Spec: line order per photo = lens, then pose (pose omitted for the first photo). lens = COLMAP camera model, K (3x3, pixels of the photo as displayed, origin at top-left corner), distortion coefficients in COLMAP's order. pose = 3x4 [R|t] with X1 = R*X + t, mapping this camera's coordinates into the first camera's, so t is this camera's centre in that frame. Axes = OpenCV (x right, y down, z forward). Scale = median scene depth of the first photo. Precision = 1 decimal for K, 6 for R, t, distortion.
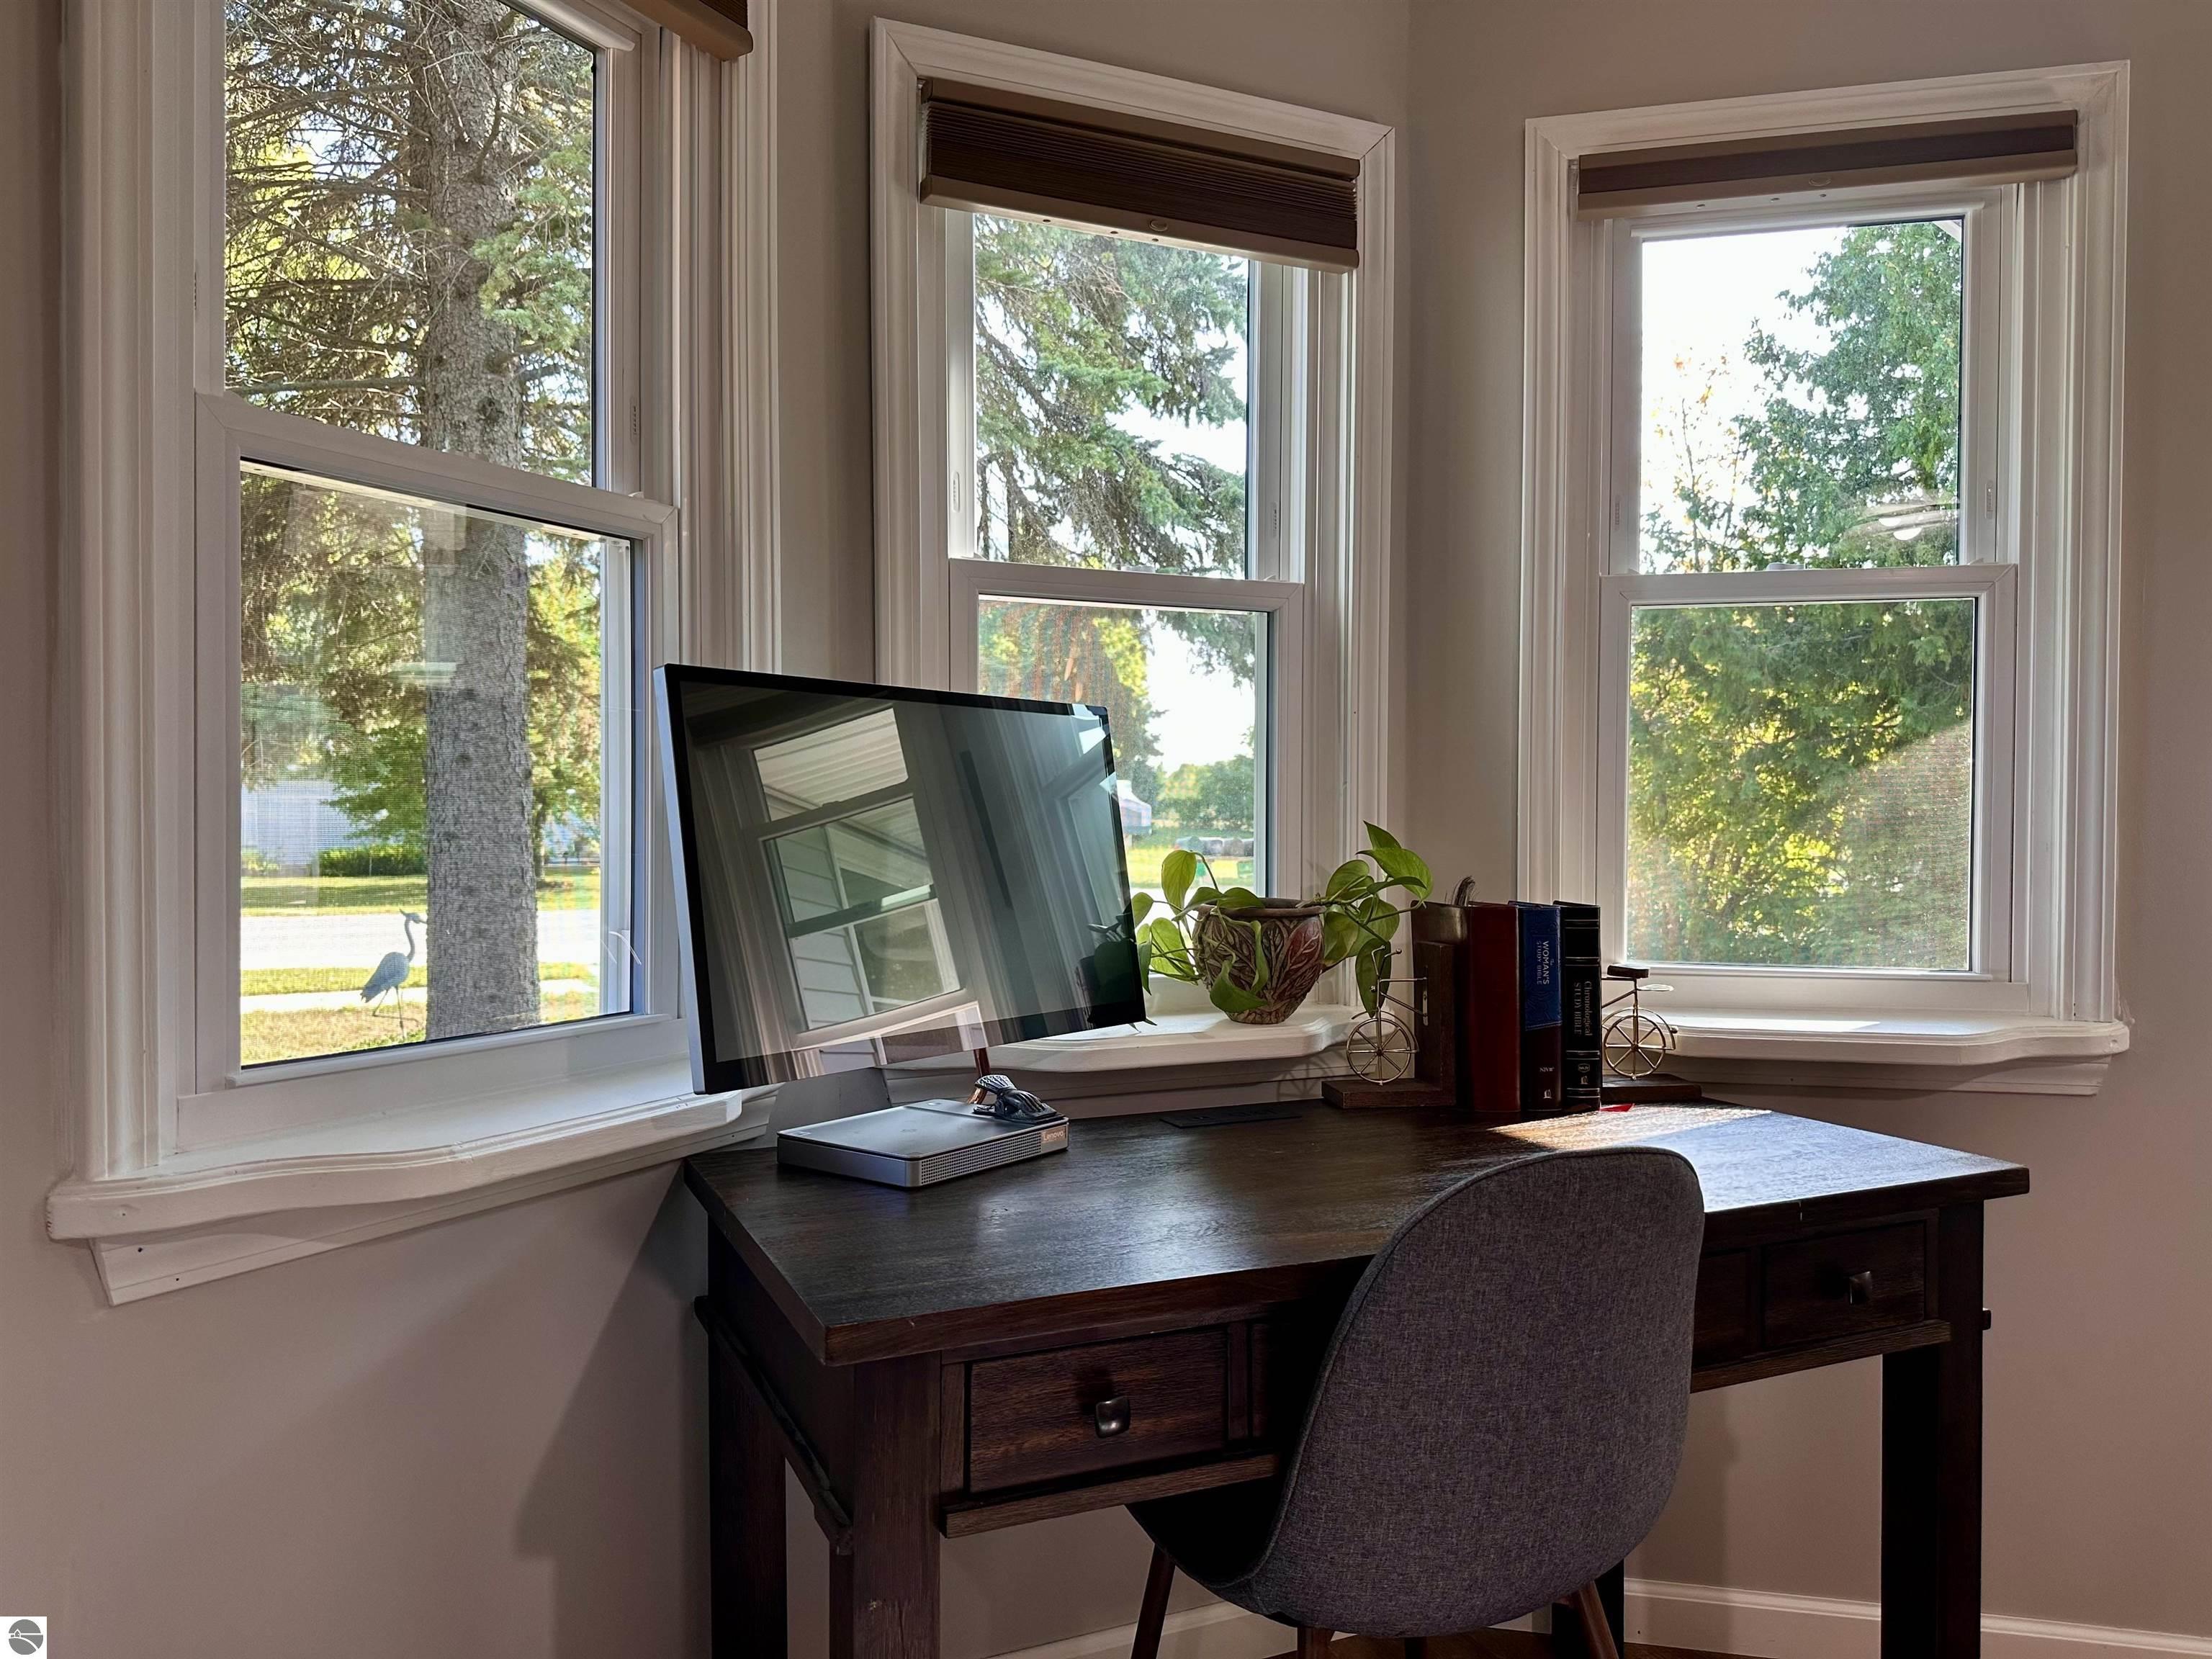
lens RADIAL K [[1578.2, 0, 1106.0], [0, 1578.2, 829.5], [0, 0, 1]] dist [-0.000292, 0.000698]
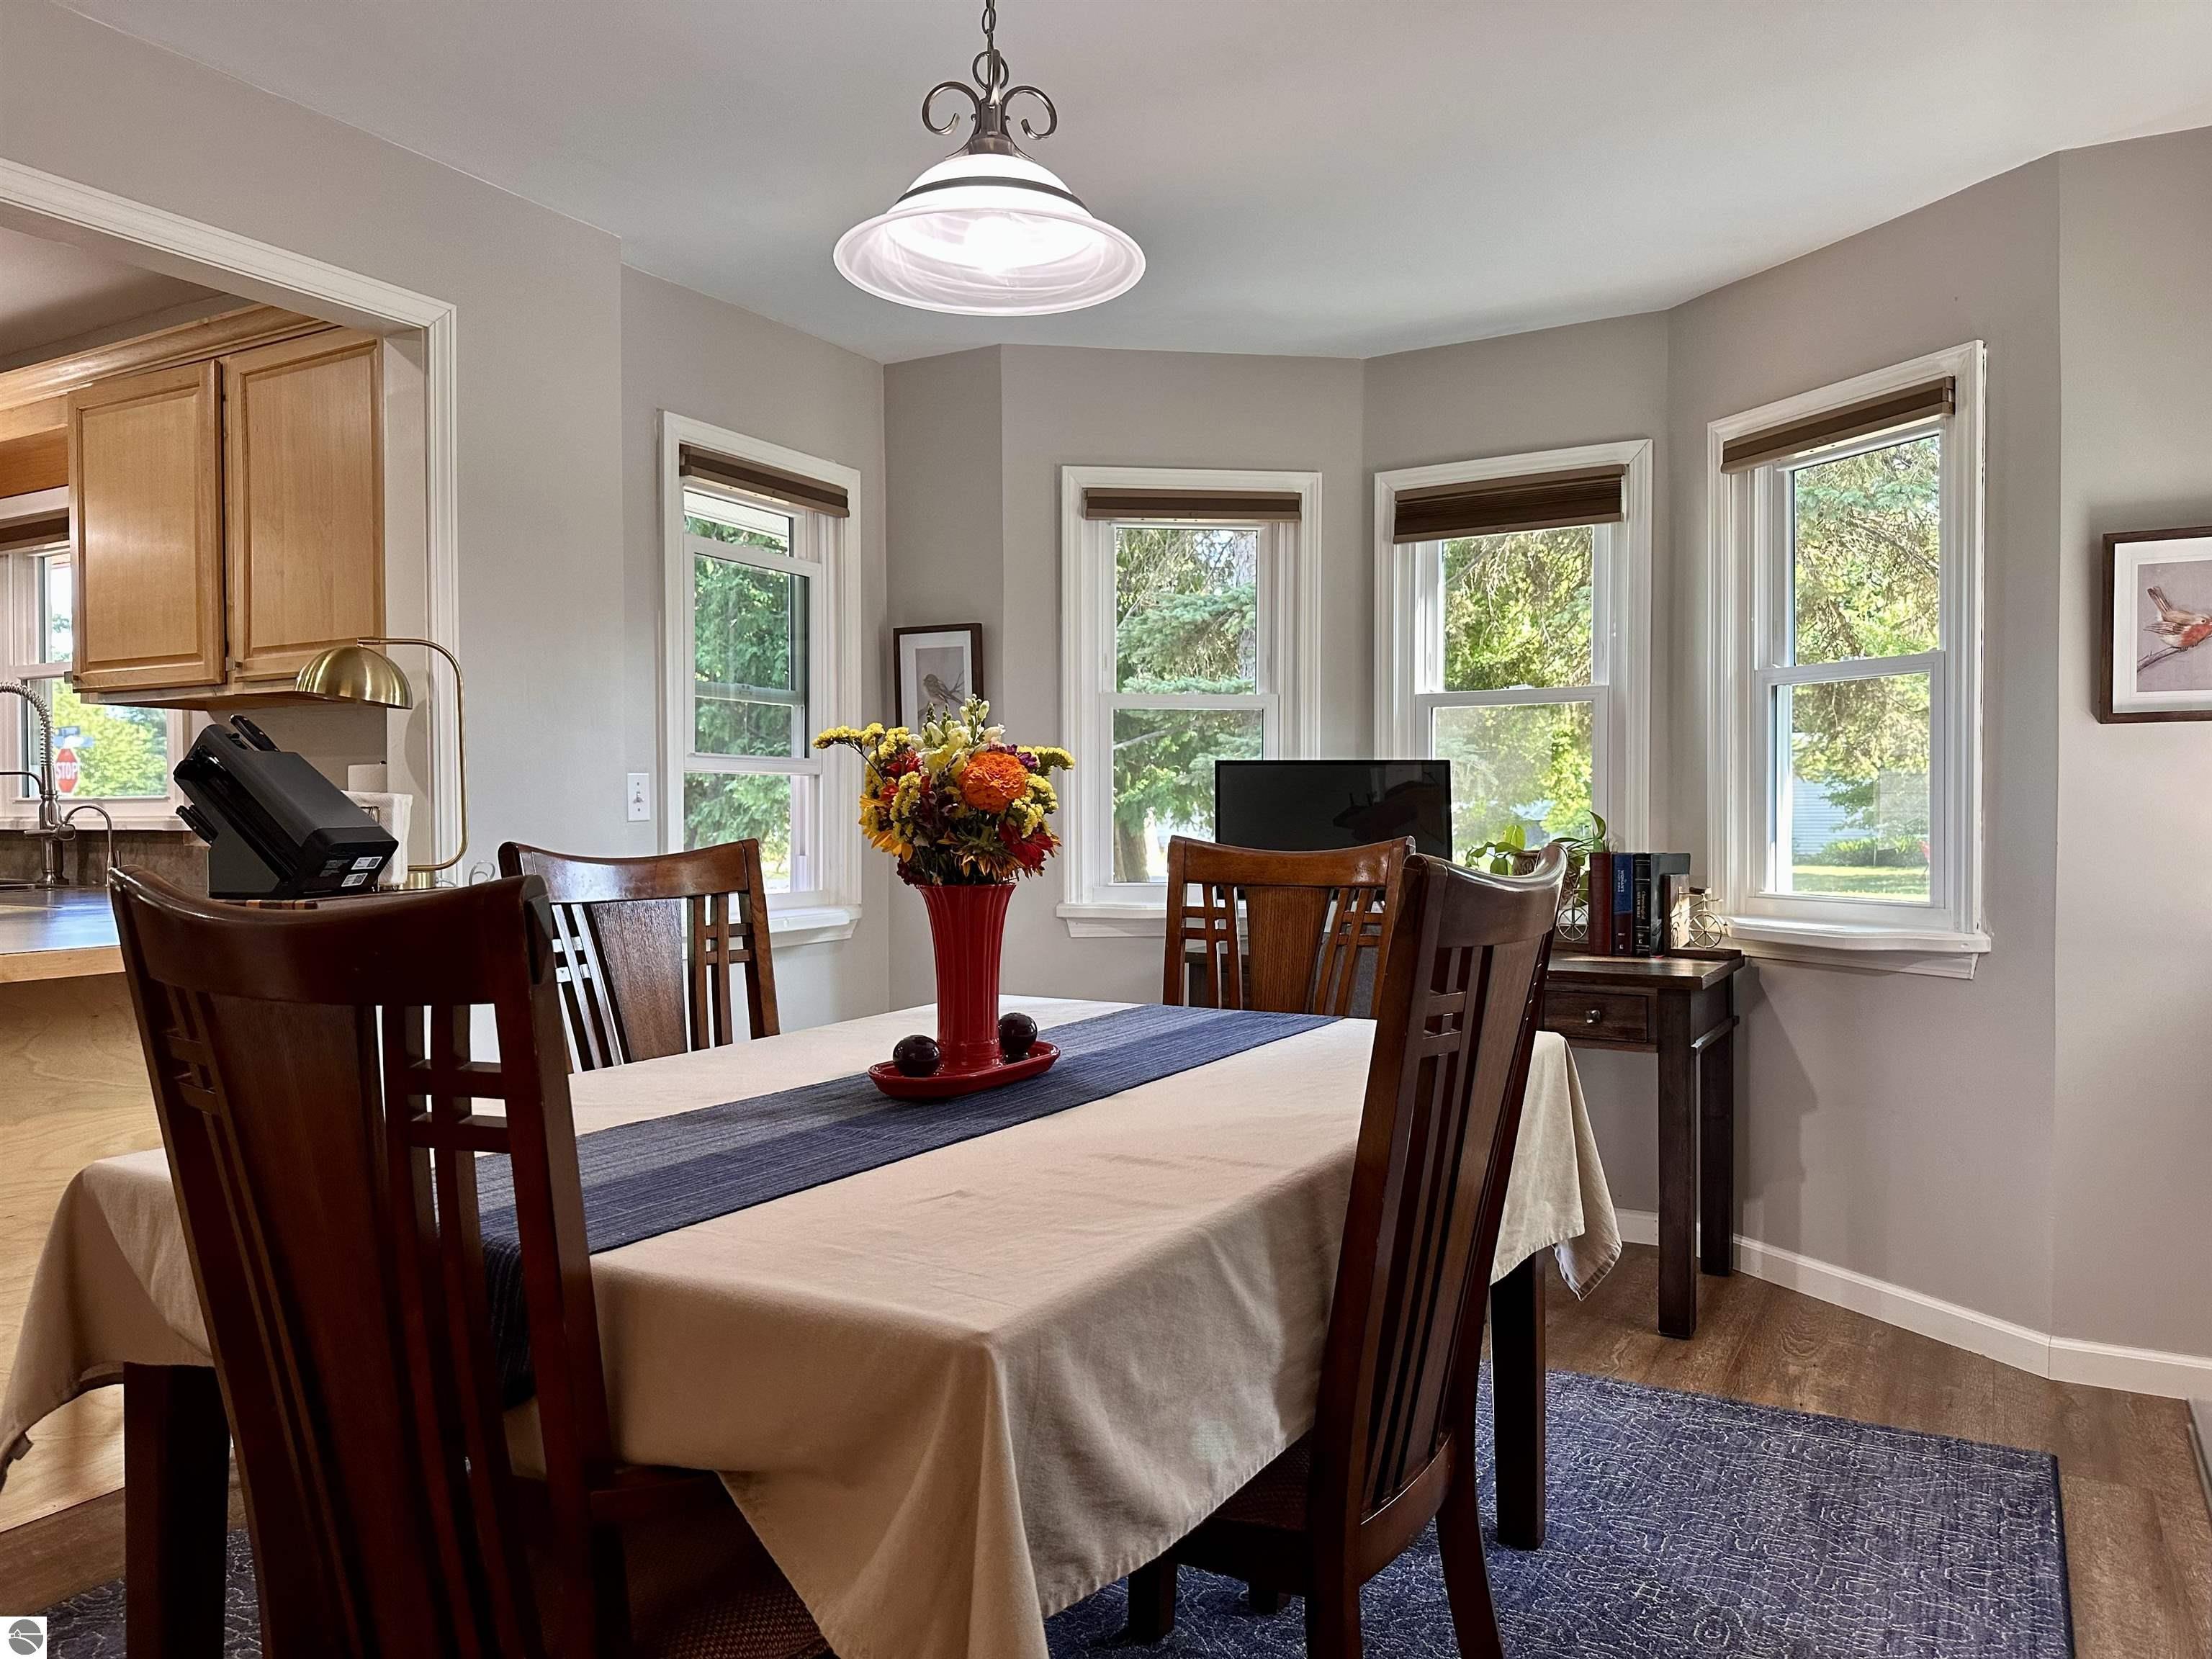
lens RADIAL K [[1562.3, 0, 1106.0], [0, 1562.3, 829.5], [0, 0, 1]] dist [0.098188, -0.150094]
pose [[0.596034, 0.008942, -0.802909, 1.348109], [-0.006170, 0.999959, 0.006556, 0.009666], [0.802935, 0.001047, 0.596065, -0.651678]]
